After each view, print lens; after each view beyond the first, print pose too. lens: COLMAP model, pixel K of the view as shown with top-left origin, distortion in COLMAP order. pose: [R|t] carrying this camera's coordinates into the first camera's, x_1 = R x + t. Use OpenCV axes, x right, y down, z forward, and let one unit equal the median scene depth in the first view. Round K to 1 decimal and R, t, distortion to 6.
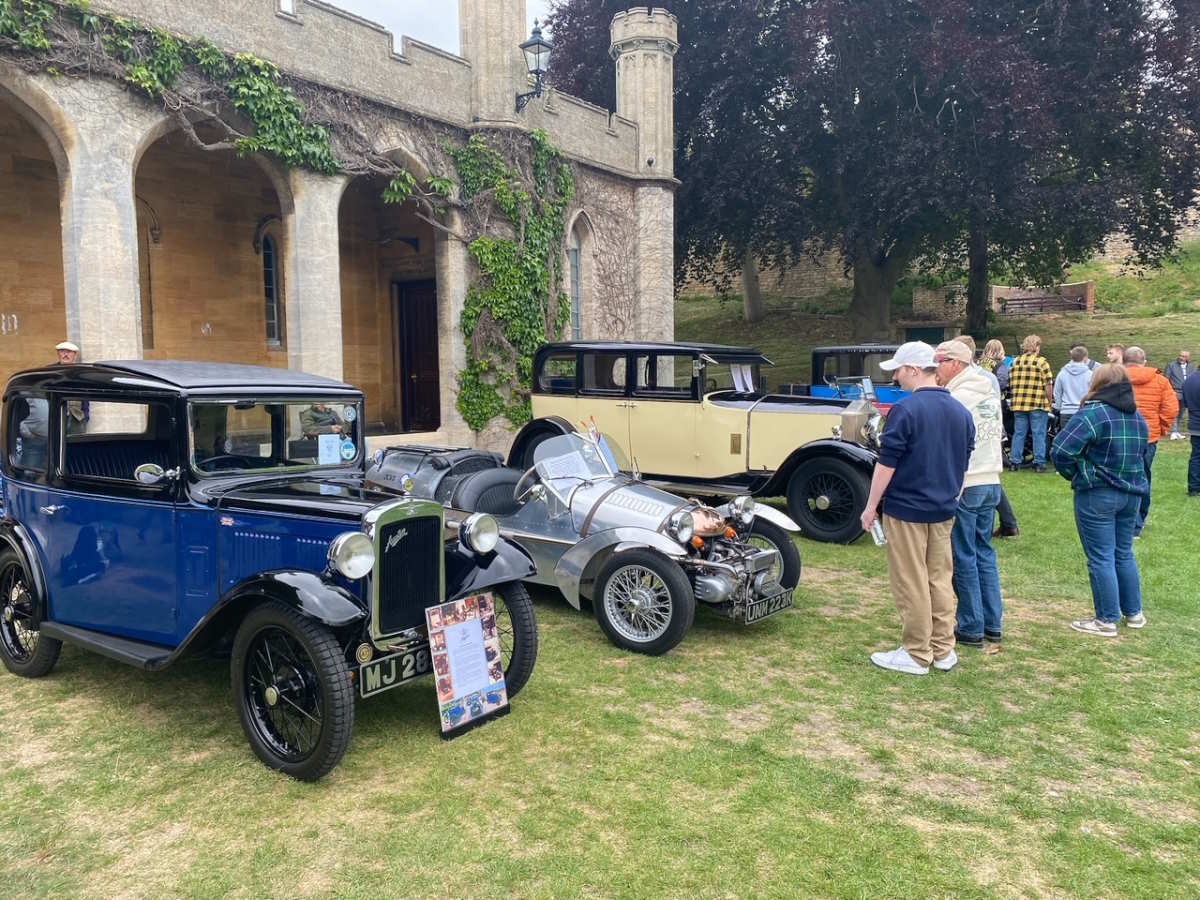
lens RADIAL K [[905.7, 0, 600.0], [0, 905.7, 450.4], [0, 0, 1]] dist [-0.000695, -0.000093]
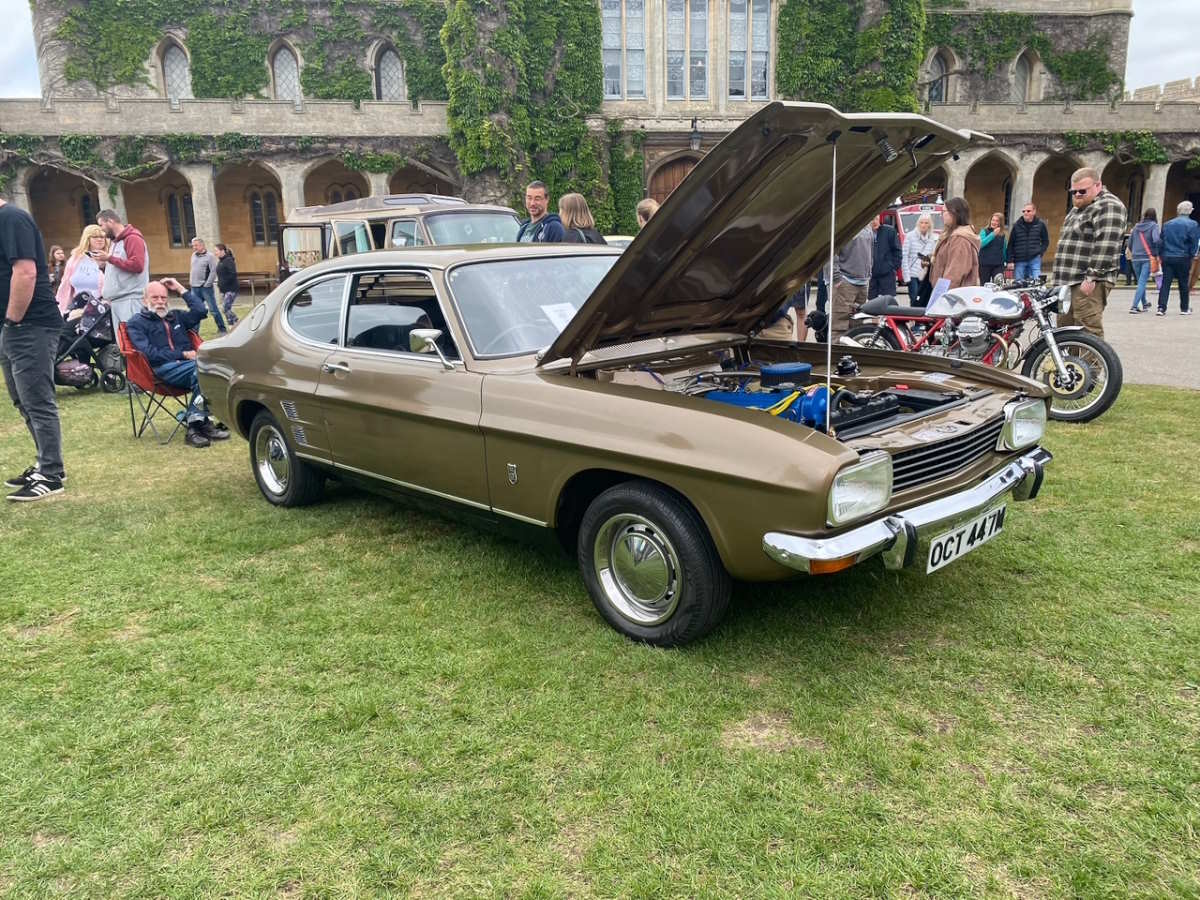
lens RADIAL K [[905.7, 0, 600.1], [0, 905.7, 449.1], [0, 0, 1]] dist [-0.000695, -0.000093]
pose [[0.712628, 0.140227, -0.687385, 0.528011], [-0.036258, 0.985872, 0.163528, 0.181656], [0.700605, -0.091611, 0.707644, -2.394078]]
